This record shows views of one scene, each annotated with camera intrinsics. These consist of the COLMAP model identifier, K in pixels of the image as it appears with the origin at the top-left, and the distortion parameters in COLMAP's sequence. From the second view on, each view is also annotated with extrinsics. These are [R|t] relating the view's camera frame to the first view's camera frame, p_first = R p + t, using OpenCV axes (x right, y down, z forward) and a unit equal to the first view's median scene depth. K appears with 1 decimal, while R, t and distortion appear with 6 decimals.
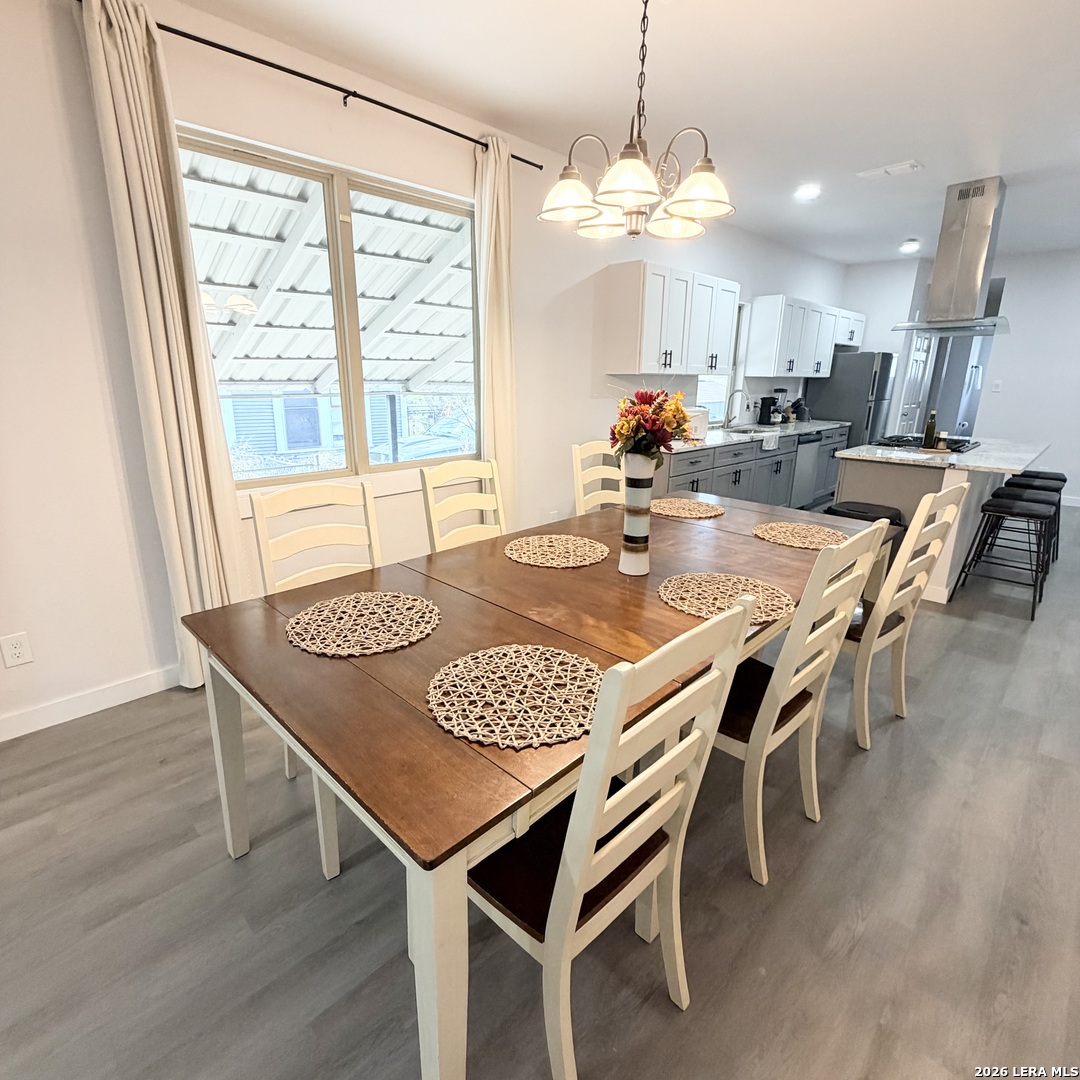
lens RADIAL K [[578.8, 0, 544.0], [0, 578.8, 539.6], [0, 0, 1]] dist [-0.005311, -0.001781]
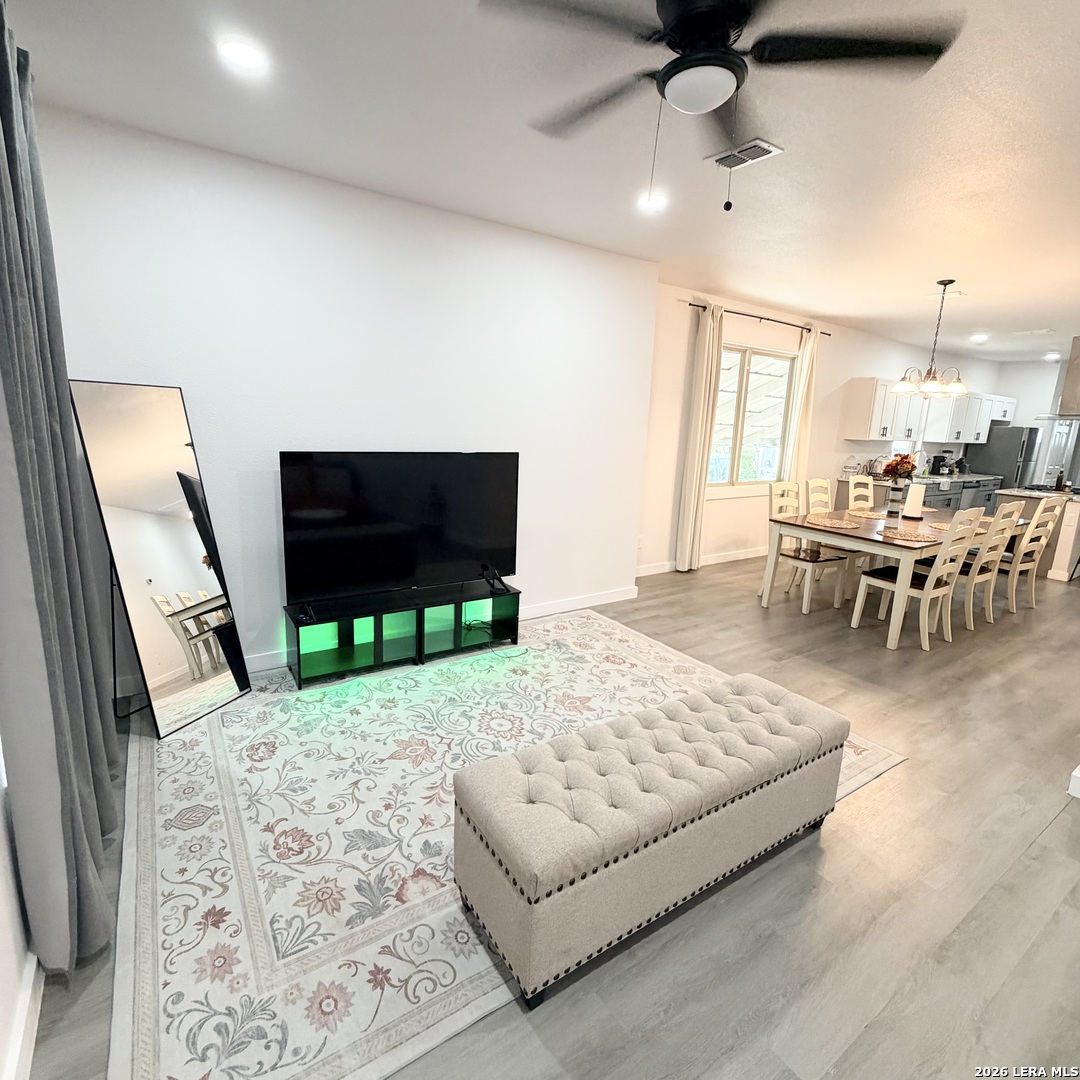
lens RADIAL K [[578.8, 0, 536.9], [0, 578.8, 540.6], [0, 0, 1]] dist [-0.005311, -0.001781]
pose [[0.981138, 0.065033, -0.182042, -0.316131], [-0.078701, 0.994516, -0.068882, 0.139387], [0.176564, 0.081910, 0.980875, -0.562261]]
